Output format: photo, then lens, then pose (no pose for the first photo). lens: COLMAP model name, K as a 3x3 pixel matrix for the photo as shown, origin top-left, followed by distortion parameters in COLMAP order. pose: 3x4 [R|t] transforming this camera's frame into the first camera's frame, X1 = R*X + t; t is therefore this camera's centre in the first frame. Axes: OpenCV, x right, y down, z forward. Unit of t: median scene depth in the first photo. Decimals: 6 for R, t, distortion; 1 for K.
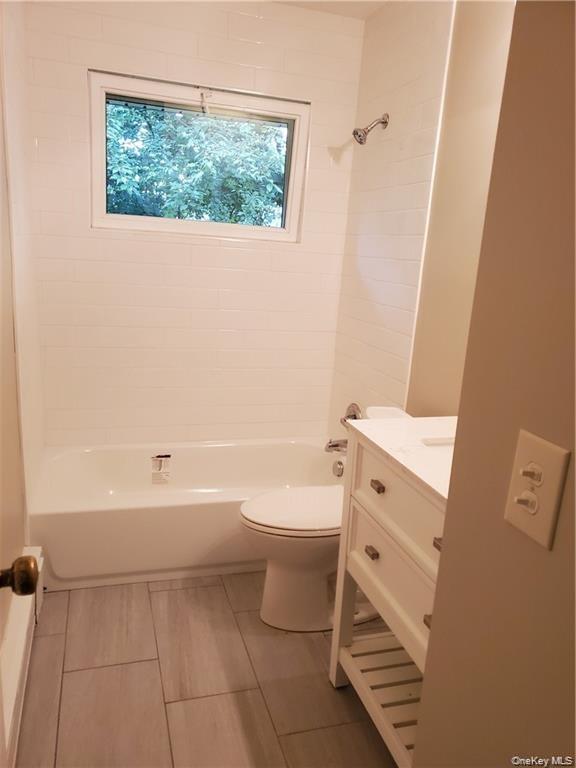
lens RADIAL K [[595.3, 0, 288.0], [0, 595.3, 384.0], [0, 0, 1]] dist [0.009381, -0.007336]
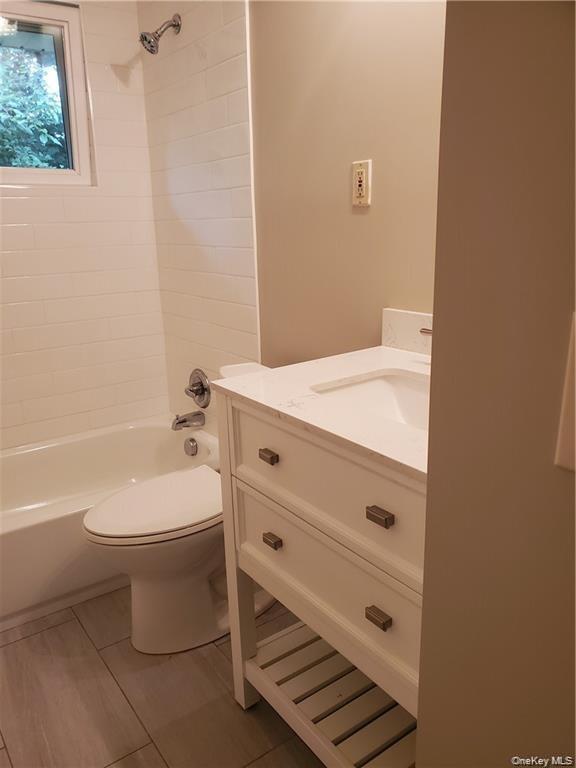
lens RADIAL K [[614.4, 0, 288.0], [0, 614.4, 384.0], [0, 0, 1]] dist [0.023699, -0.007866]
pose [[0.945103, -0.173022, 0.277206, -0.019605], [0.160024, 0.984697, 0.069029, 0.019339], [-0.284908, -0.020880, 0.958328, 0.155890]]
